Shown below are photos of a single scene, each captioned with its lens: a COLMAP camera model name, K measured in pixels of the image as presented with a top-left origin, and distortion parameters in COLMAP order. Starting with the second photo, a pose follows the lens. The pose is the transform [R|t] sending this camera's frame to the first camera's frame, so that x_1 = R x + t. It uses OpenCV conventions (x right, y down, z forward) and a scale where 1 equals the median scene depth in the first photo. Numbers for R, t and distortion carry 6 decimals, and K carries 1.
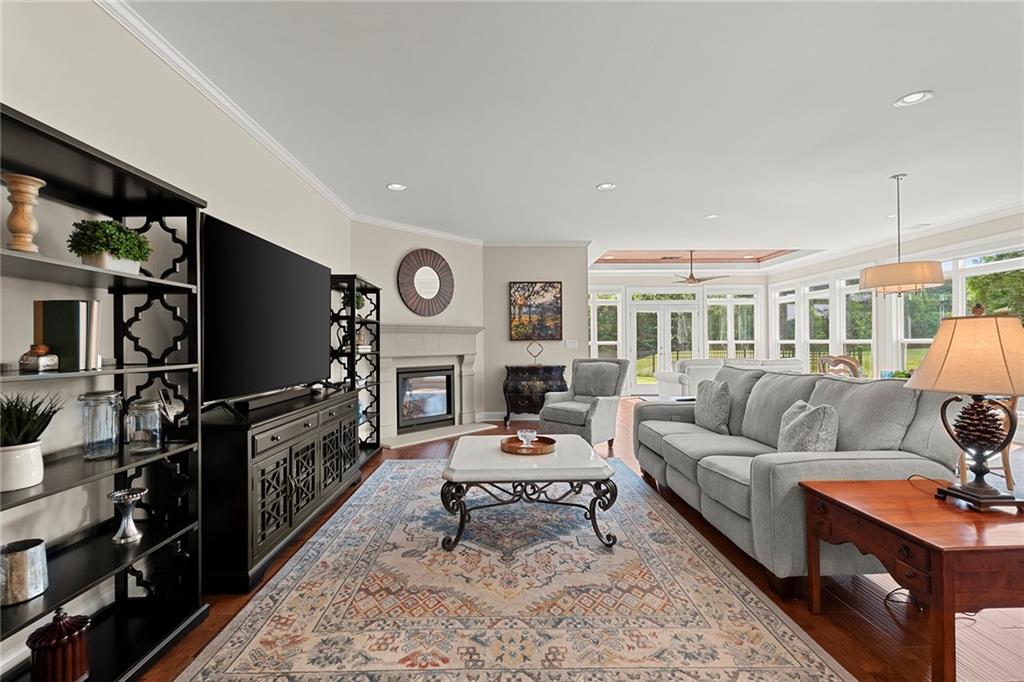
lens RADIAL K [[448.2, 0, 511.6], [0, 448.2, 339.1], [0, 0, 1]] dist [0.010259, -0.004312]
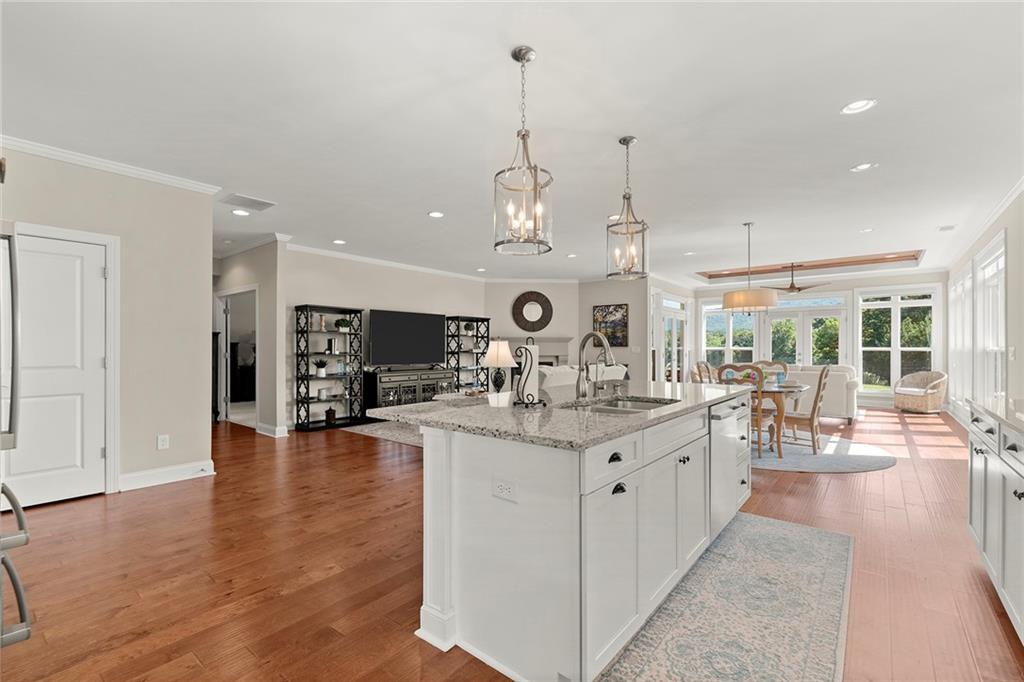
lens RADIAL K [[448.2, 0, 506.9], [0, 448.2, 346.7], [0, 0, 1]] dist [0.010259, -0.004312]
pose [[0.754564, 0.006532, -0.656194, 0.735823], [0.000664, 0.999942, 0.010718, -0.011896], [0.656226, -0.008523, 0.754516, -0.278962]]
